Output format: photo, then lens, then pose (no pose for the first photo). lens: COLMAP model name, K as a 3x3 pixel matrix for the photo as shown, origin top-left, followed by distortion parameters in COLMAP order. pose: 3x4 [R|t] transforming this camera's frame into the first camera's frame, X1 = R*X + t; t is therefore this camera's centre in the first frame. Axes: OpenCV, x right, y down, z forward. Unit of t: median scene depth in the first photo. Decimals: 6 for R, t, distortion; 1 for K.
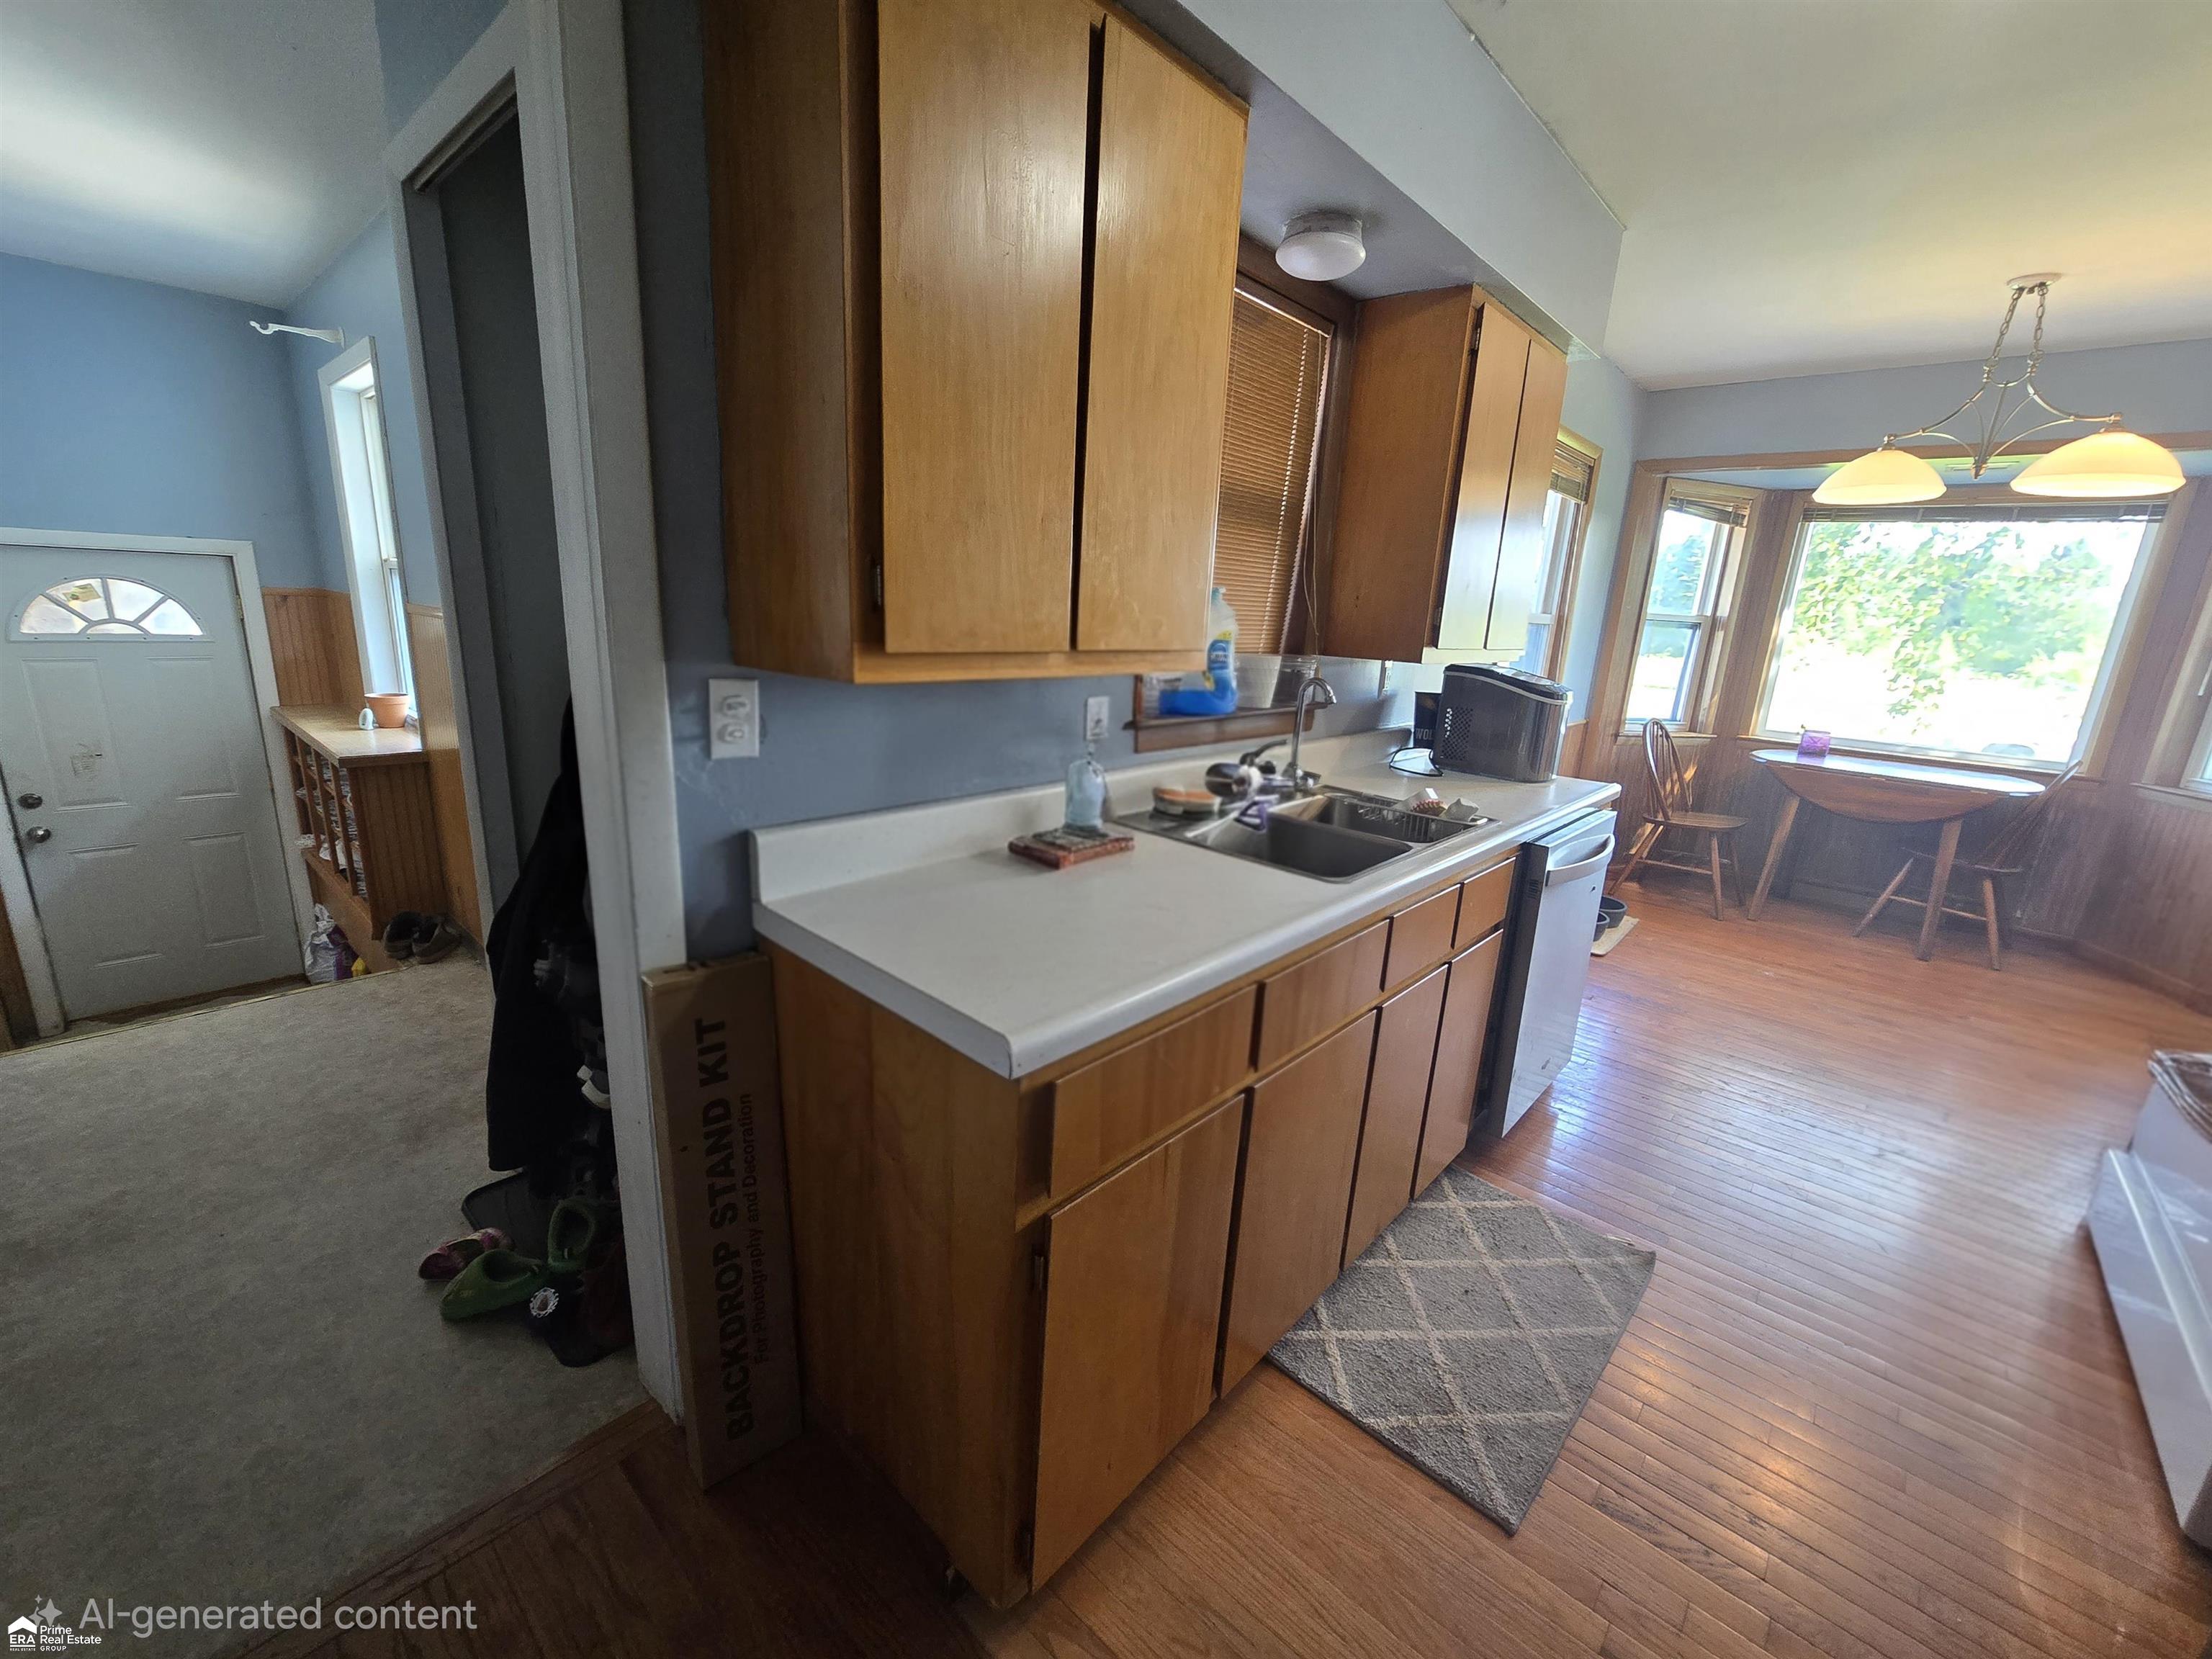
lens RADIAL K [[894.3, 0, 1104.1], [0, 894.3, 839.5], [0, 0, 1]] dist [-0.000488, 0.000313]
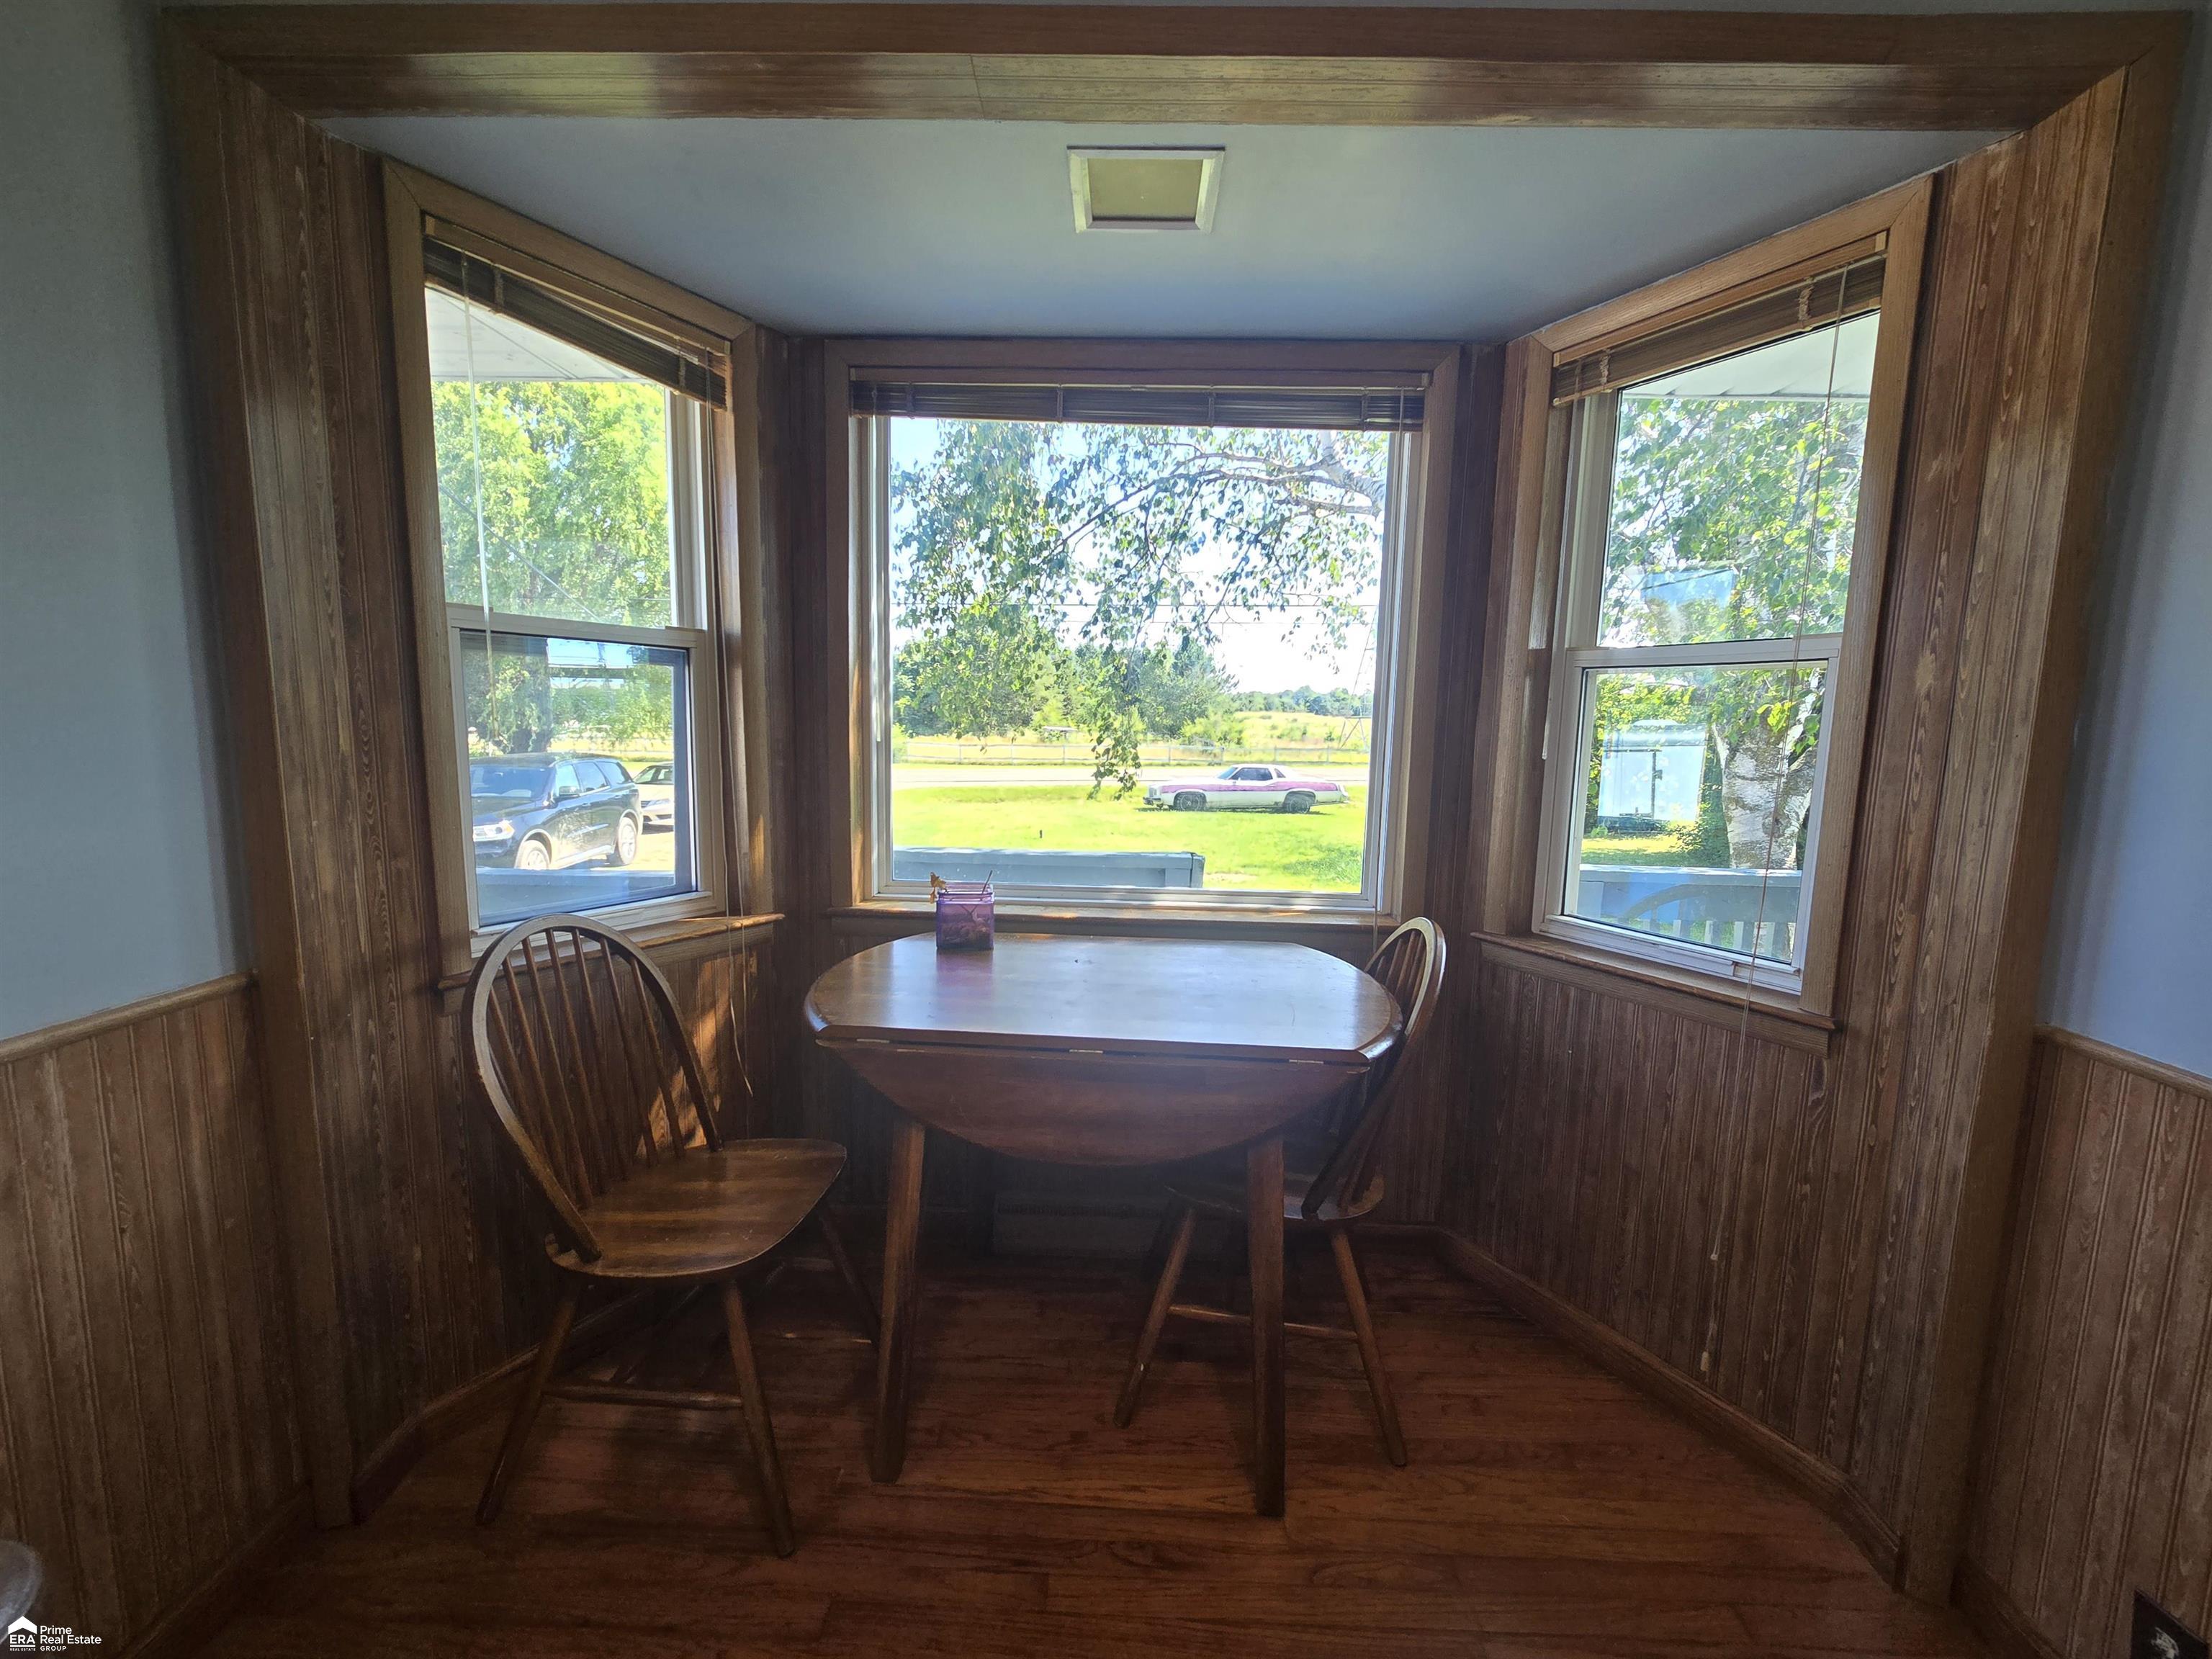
lens RADIAL K [[894.3, 0, 1102.7], [0, 894.3, 830.8], [0, 0, 1]] dist [-0.000488, 0.000313]
pose [[0.758550, -0.115514, 0.641294, 0.581404], [0.182780, 0.982370, -0.039249, -0.120301], [-0.625454, 0.146988, 0.766291, 0.634046]]
